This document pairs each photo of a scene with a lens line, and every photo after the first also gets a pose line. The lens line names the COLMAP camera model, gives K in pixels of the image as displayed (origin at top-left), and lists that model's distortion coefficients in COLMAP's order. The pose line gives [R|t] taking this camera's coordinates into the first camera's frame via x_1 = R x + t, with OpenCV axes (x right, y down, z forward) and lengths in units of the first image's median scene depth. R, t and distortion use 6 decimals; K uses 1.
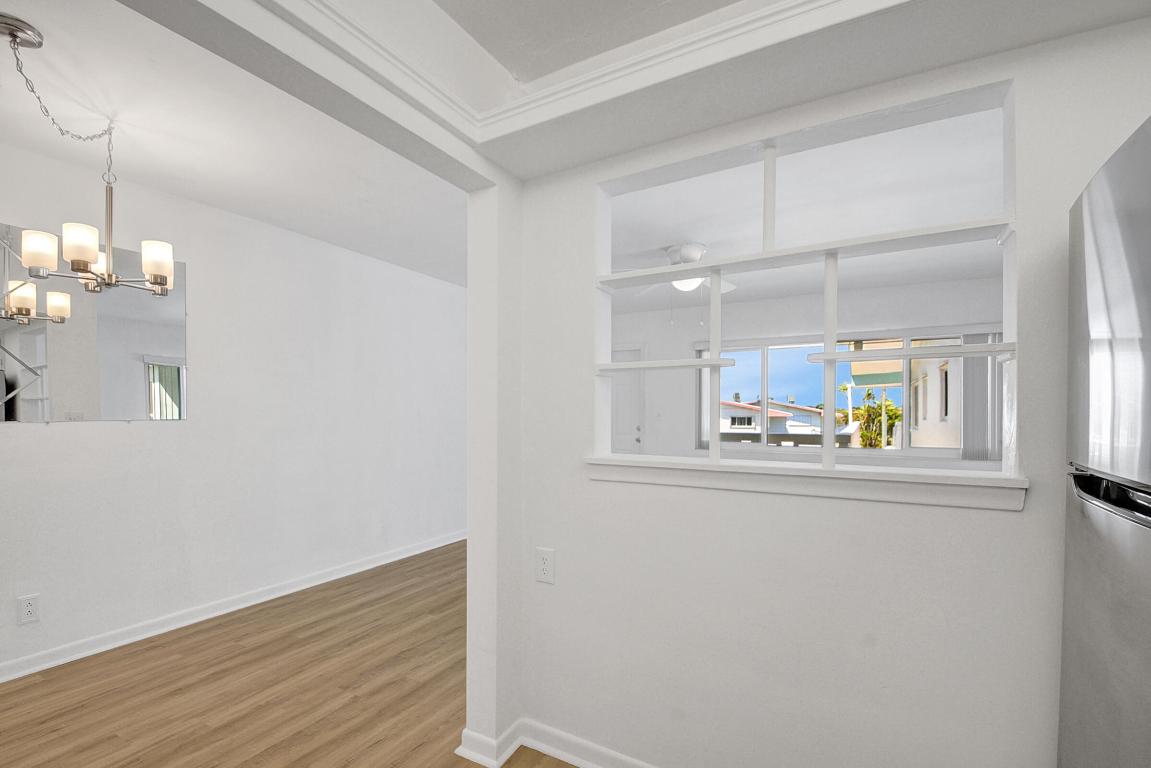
lens RADIAL K [[510.4, 0, 568.0], [0, 510.4, 417.1], [0, 0, 1]] dist [0.026183, -0.024118]
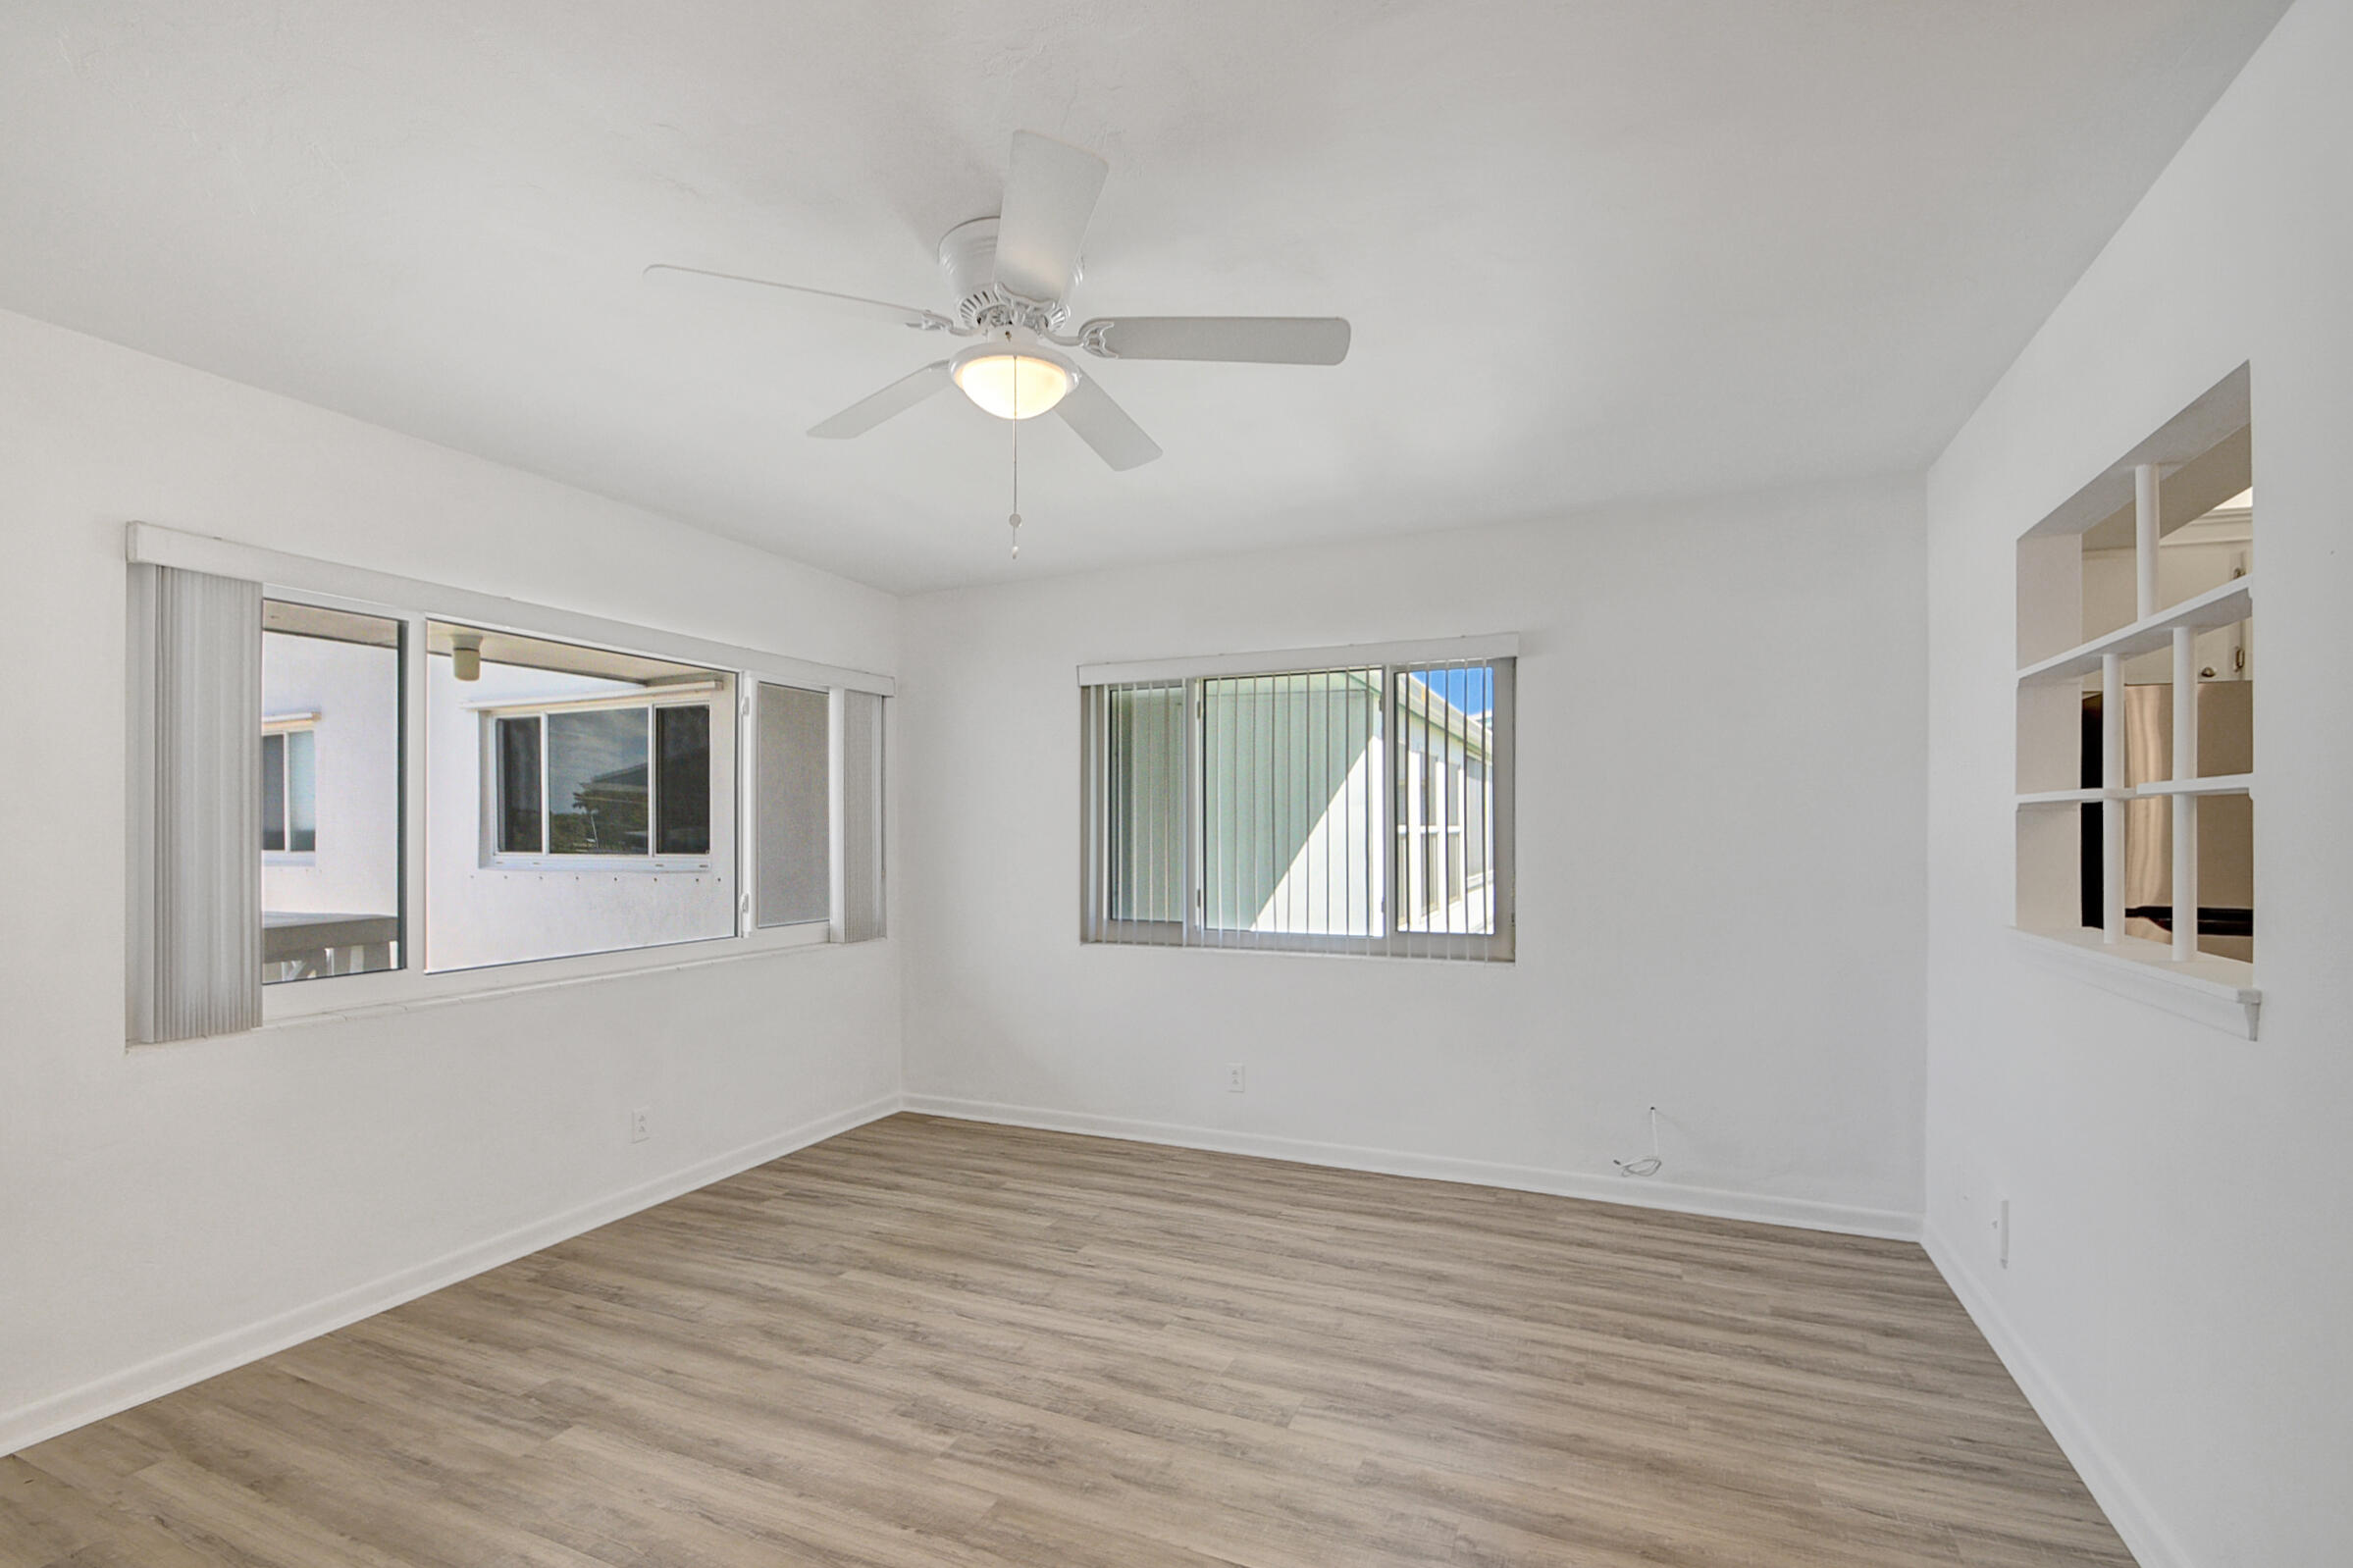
lens RADIAL K [[1038.9, 0, 1171.1], [0, 1038.9, 840.1], [0, 0, 1]] dist [0.017779, -0.014456]
pose [[-0.114379, -0.010449, 0.993382, -0.355324], [0.008980, 0.999893, 0.011552, -0.032721], [-0.993397, 0.010242, -0.114273, 1.090071]]
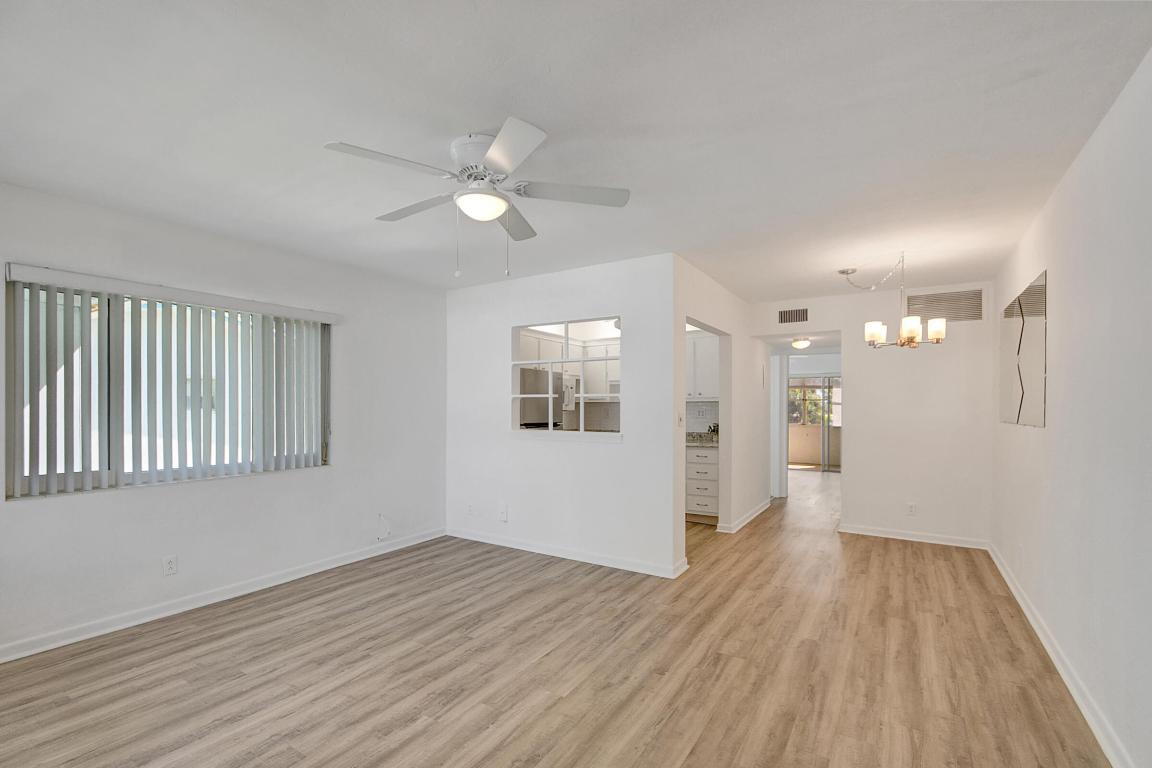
lens RADIAL K [[516.3, 0, 568.3], [0, 516.3, 405.2], [0, 0, 1]] dist [0.015999, -0.016742]
pose [[-0.998982, -0.005947, 0.044720, 0.114297], [-0.005477, 0.999928, 0.010636, -0.037487], [-0.044780, 0.010380, -0.998943, 1.786934]]
